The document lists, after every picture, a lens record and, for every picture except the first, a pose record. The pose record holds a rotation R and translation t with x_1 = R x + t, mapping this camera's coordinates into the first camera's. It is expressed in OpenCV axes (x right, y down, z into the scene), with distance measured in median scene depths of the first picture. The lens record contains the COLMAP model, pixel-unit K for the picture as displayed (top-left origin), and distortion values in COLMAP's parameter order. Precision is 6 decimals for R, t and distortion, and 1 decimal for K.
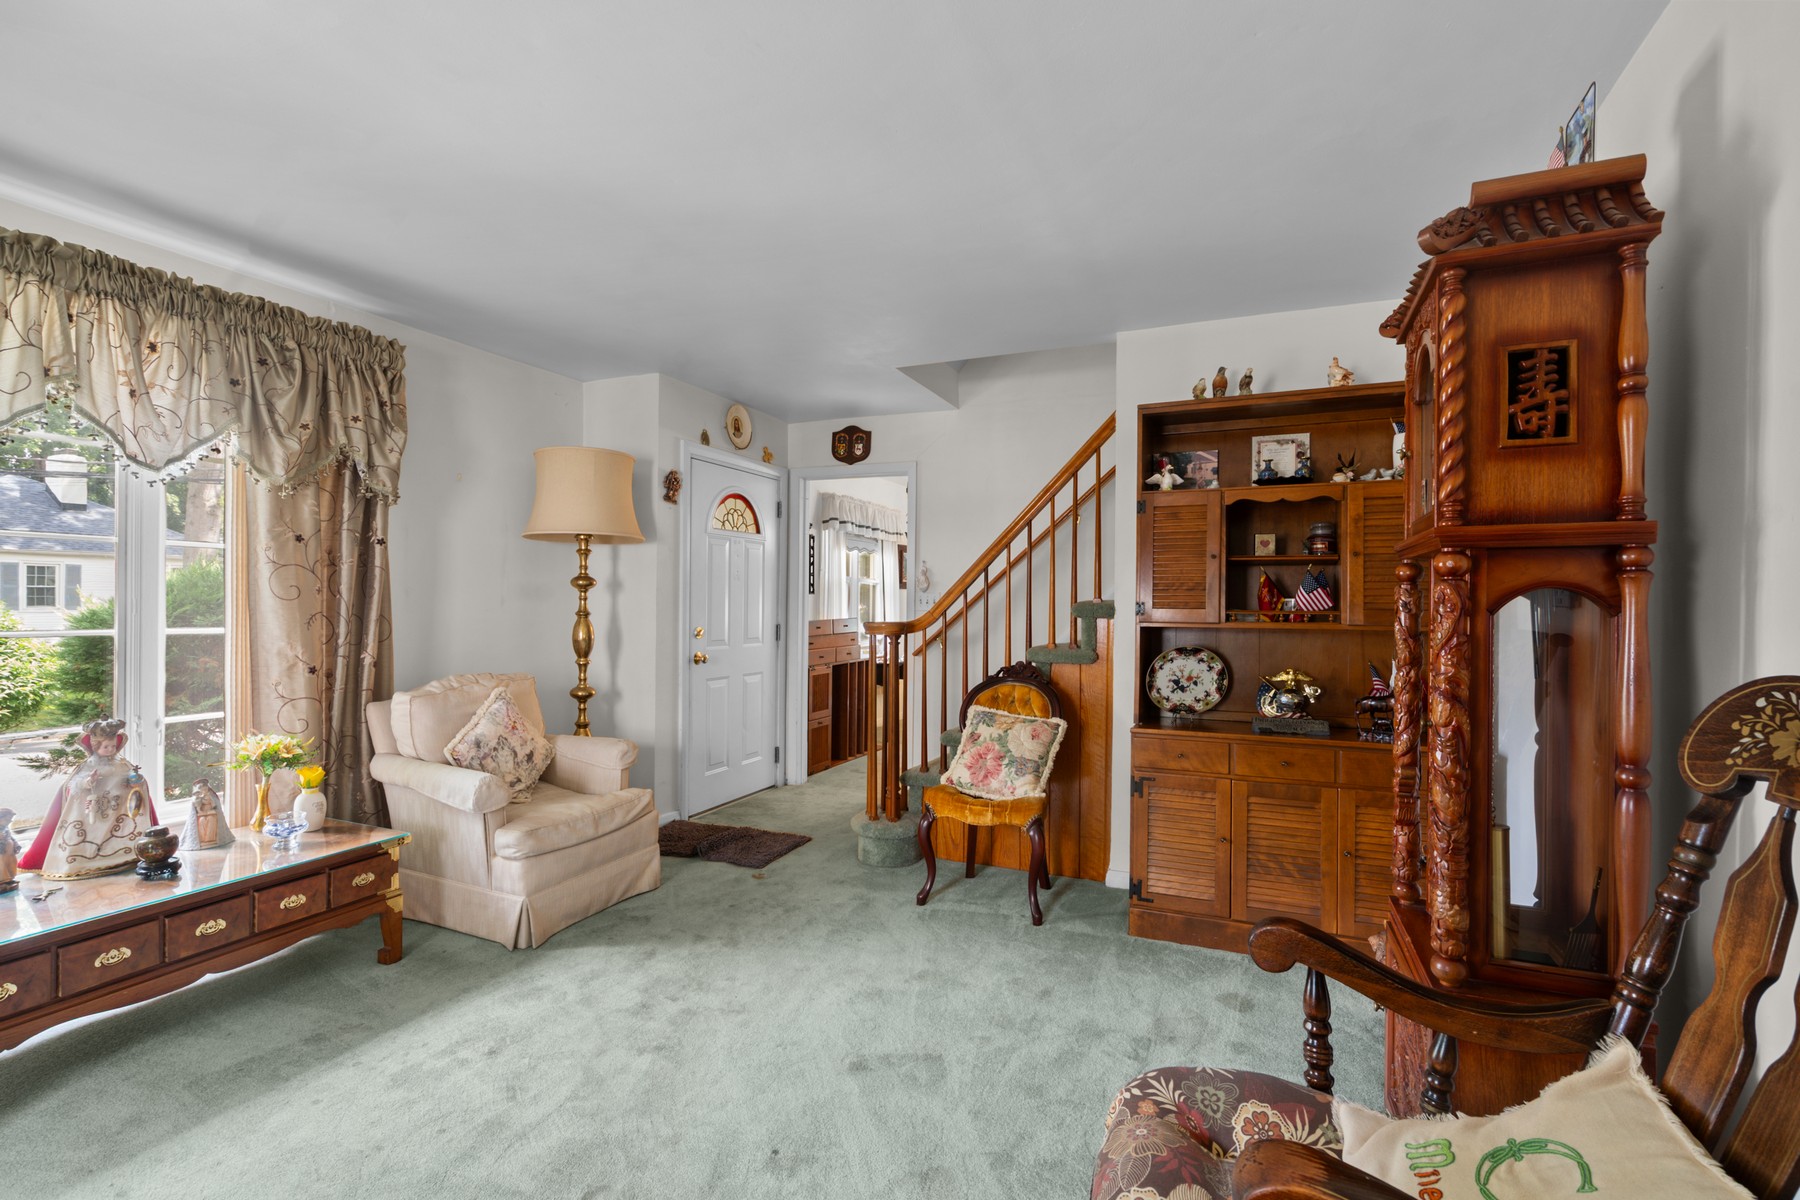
lens RADIAL K [[829.7, 0, 911.9], [0, 829.7, 607.8], [0, 0, 1]] dist [-0.009787, 0.004232]
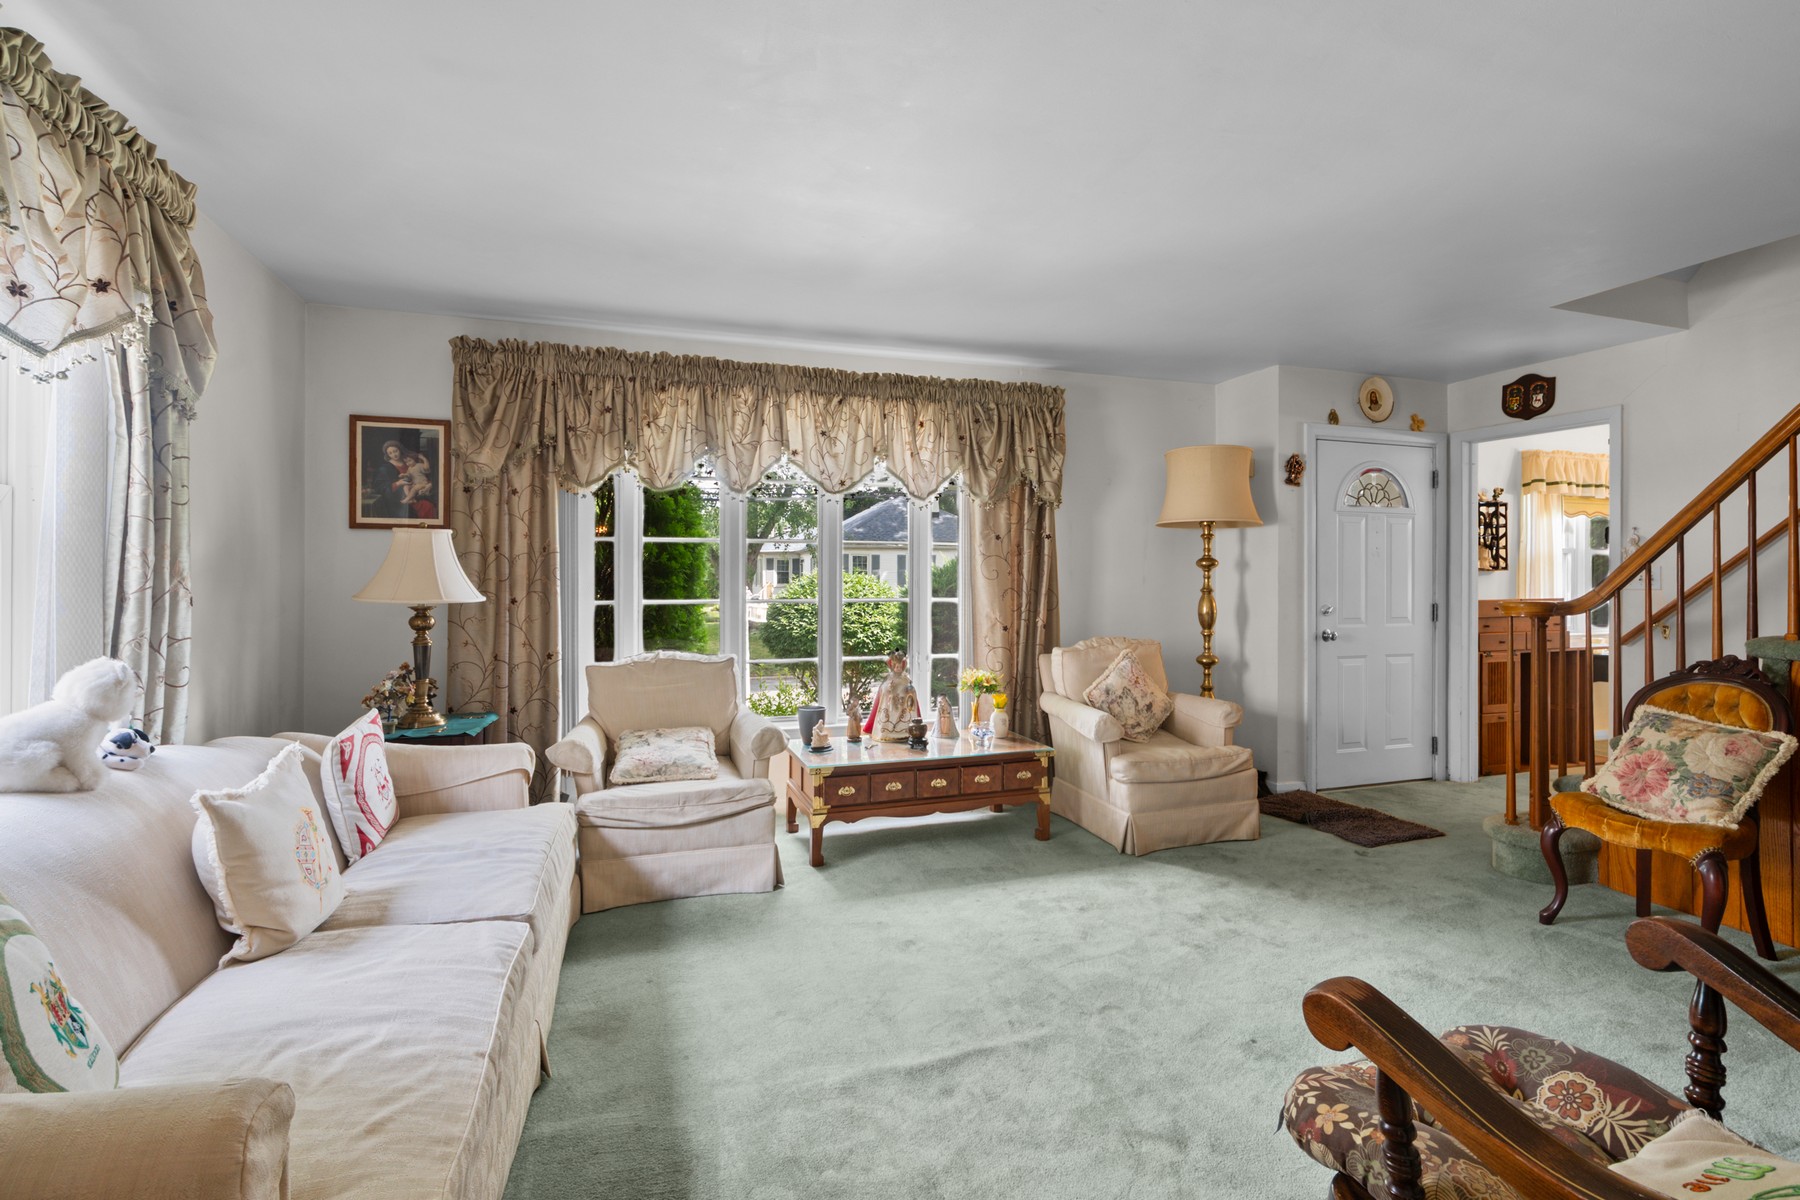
lens RADIAL K [[829.7, 0, 894.4], [0, 829.7, 582.9], [0, 0, 1]] dist [-0.009787, 0.004232]
pose [[0.666163, -0.001942, -0.745804, 0.211657], [-0.001398, 0.999992, -0.003853, 0.001884], [0.745805, 0.003609, 0.666155, -0.101686]]
